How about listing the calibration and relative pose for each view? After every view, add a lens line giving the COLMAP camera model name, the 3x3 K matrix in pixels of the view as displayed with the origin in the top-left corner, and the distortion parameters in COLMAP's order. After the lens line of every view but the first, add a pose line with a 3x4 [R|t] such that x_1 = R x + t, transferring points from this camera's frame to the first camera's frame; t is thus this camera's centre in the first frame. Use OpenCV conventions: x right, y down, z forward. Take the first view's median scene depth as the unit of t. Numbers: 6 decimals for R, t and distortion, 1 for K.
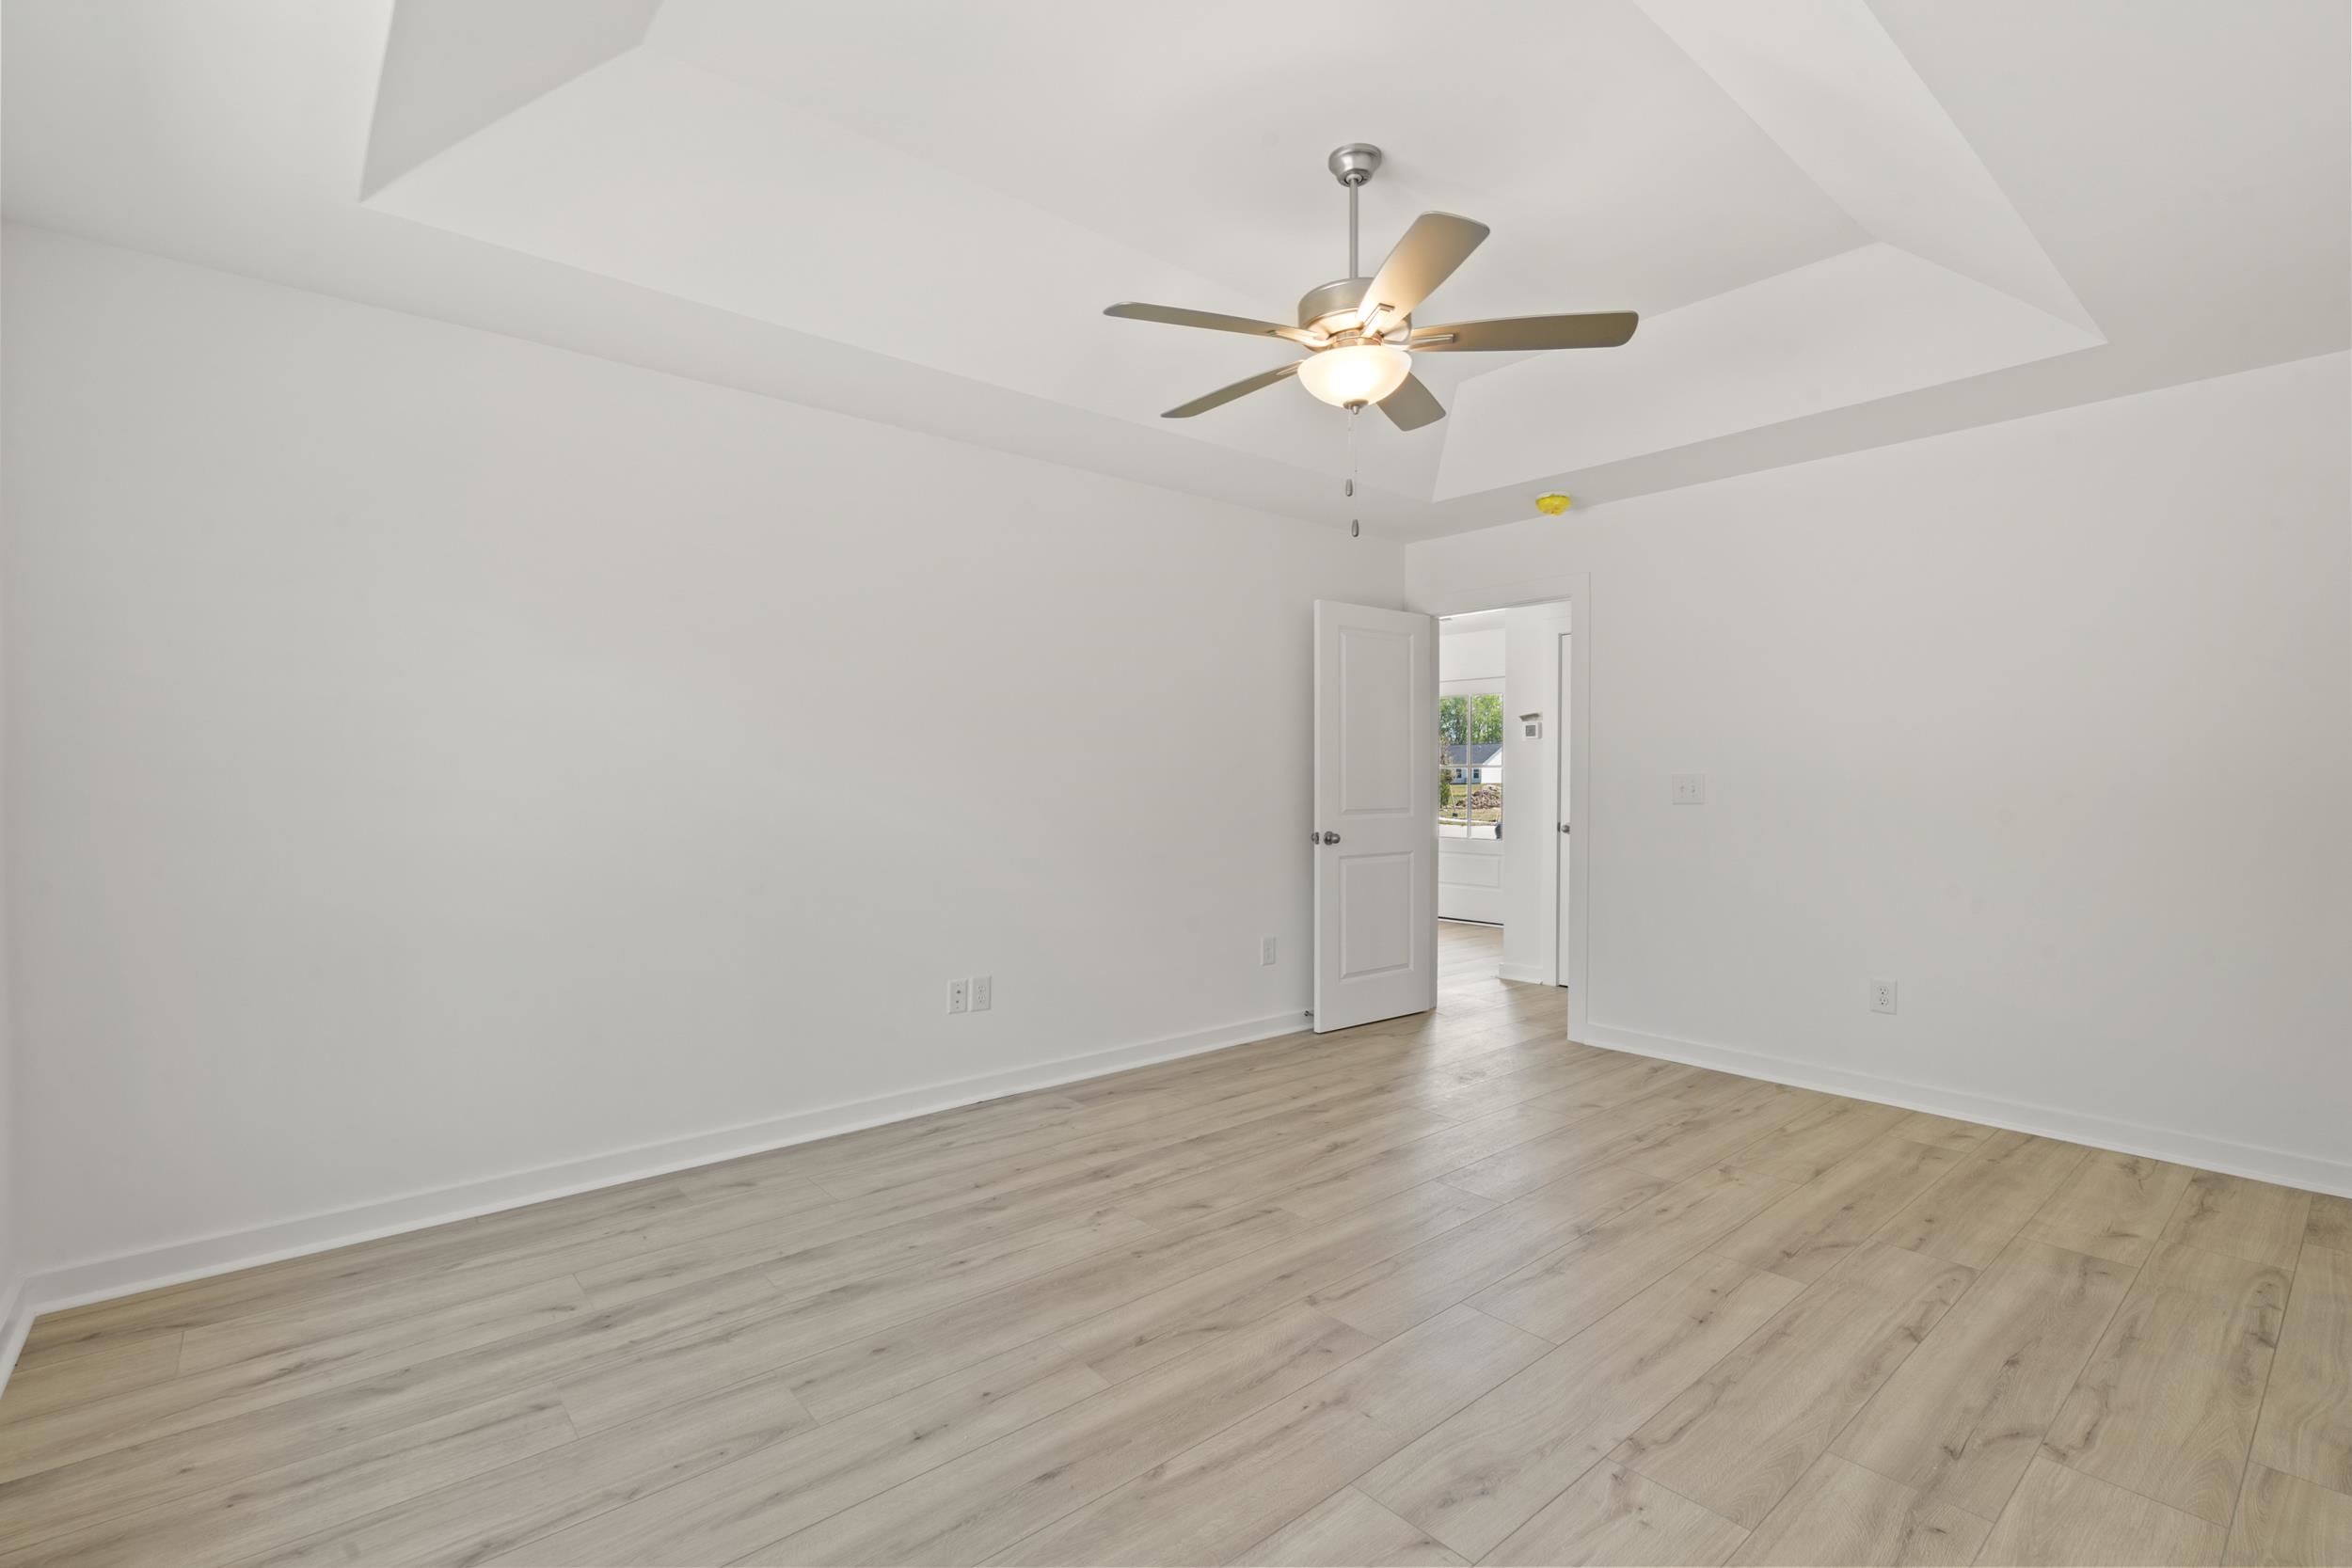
lens RADIAL K [[1074.3, 0, 1178.9], [0, 1074.3, 781.6], [0, 0, 1]] dist [-0.001152, 0.001264]
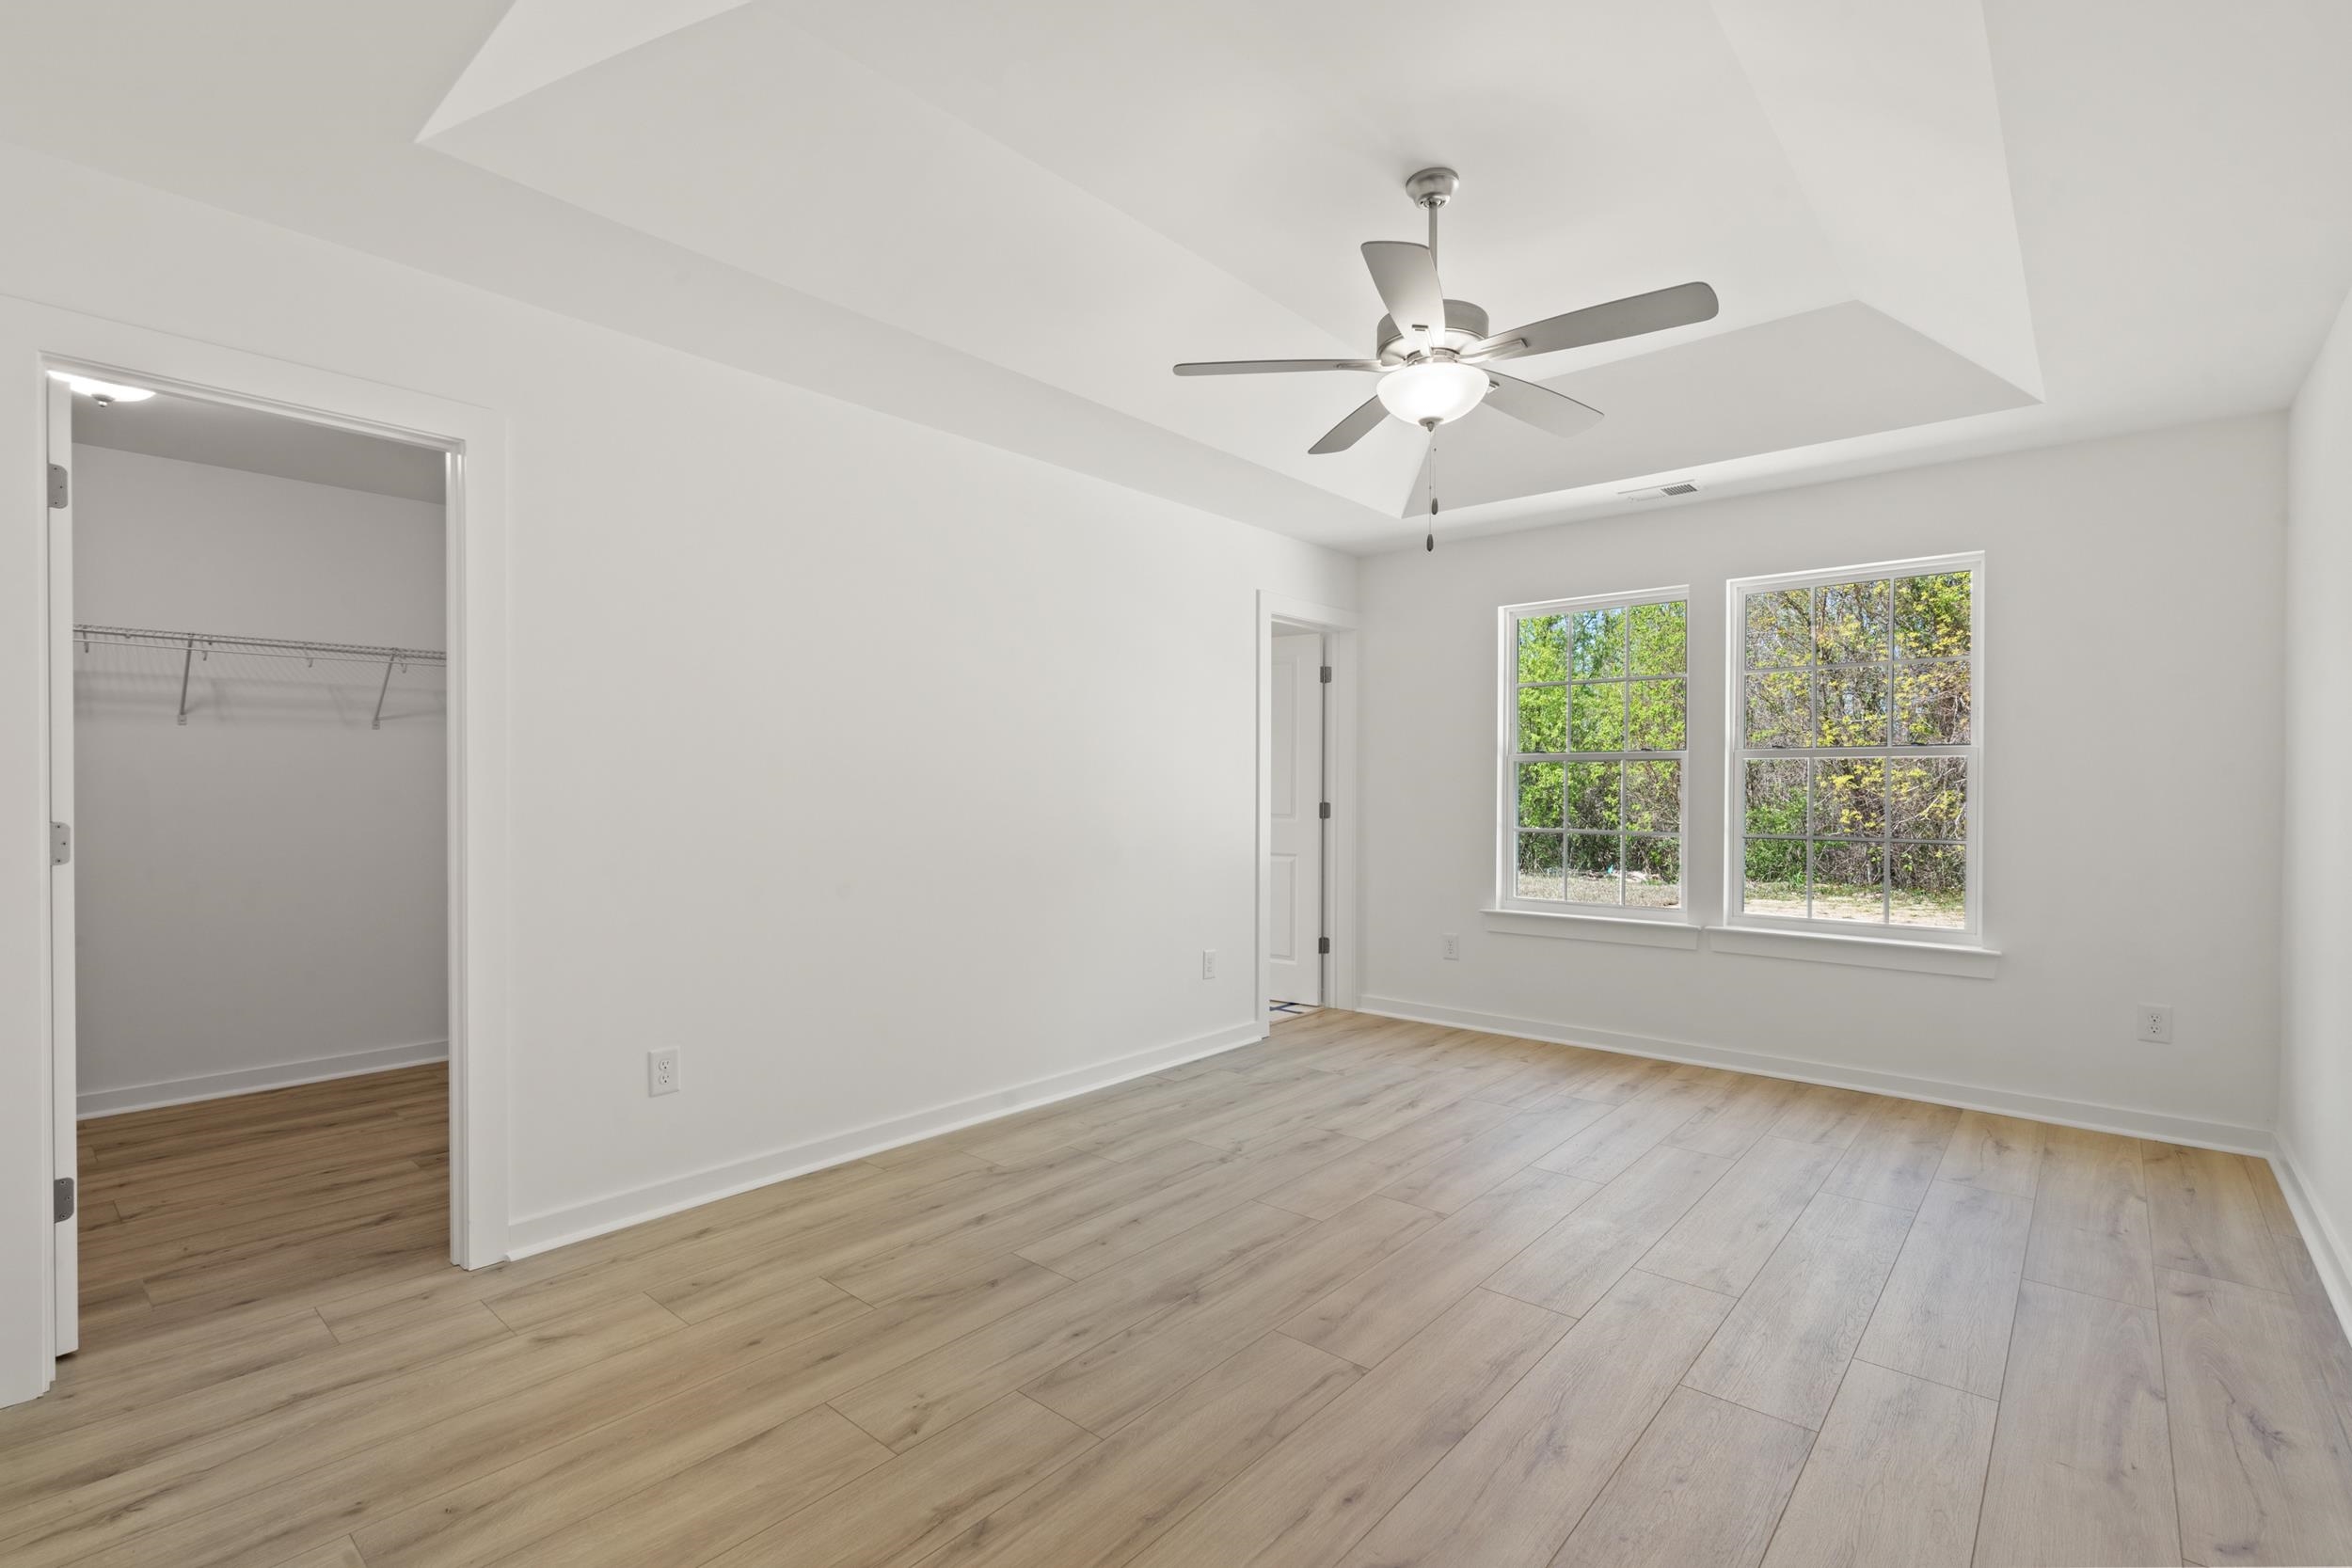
lens RADIAL K [[1074.3, 0, 1190.2], [0, 1074.3, 794.1], [0, 0, 1]] dist [-0.001152, 0.001264]
pose [[-0.987848, -0.002288, -0.155408, 0.589793], [-0.003314, 0.999974, 0.006340, -0.002755], [0.155390, 0.006778, -0.987830, 2.139914]]
